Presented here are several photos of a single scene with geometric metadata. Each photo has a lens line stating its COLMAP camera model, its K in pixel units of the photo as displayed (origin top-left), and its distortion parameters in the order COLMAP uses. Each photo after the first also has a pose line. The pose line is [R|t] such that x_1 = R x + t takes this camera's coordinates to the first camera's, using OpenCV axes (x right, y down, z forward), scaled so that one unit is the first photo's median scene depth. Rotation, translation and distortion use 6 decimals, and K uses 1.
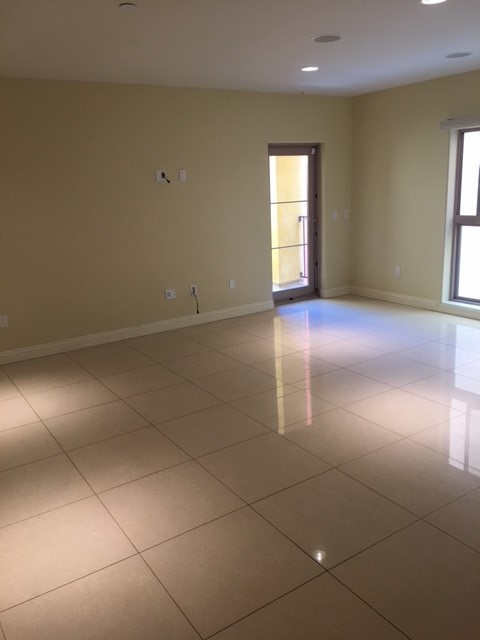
lens RADIAL K [[540.5, 0, 240.0], [0, 540.5, 320.0], [0, 0, 1]] dist [-0.006916, -0.001979]
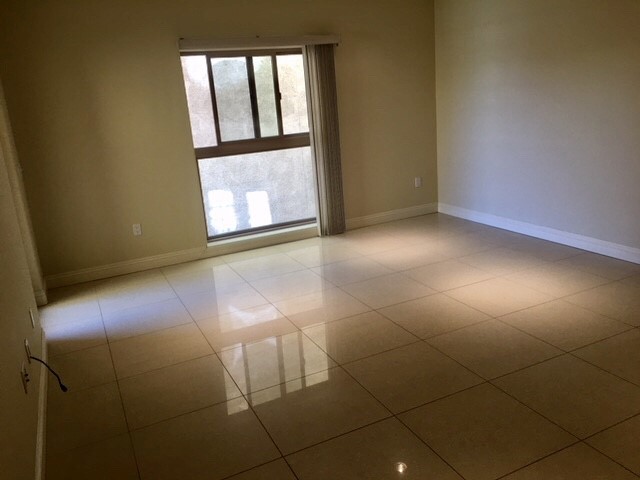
lens RADIAL K [[540.5, 0, 320.0], [0, 540.5, 240.0], [0, 0, 1]] dist [-0.006916, -0.001979]
pose [[0.130600, -0.231572, 0.964011, -0.446215], [0.314085, 0.931921, 0.181312, -0.142023], [-0.940369, 0.279103, 0.194442, 0.637213]]
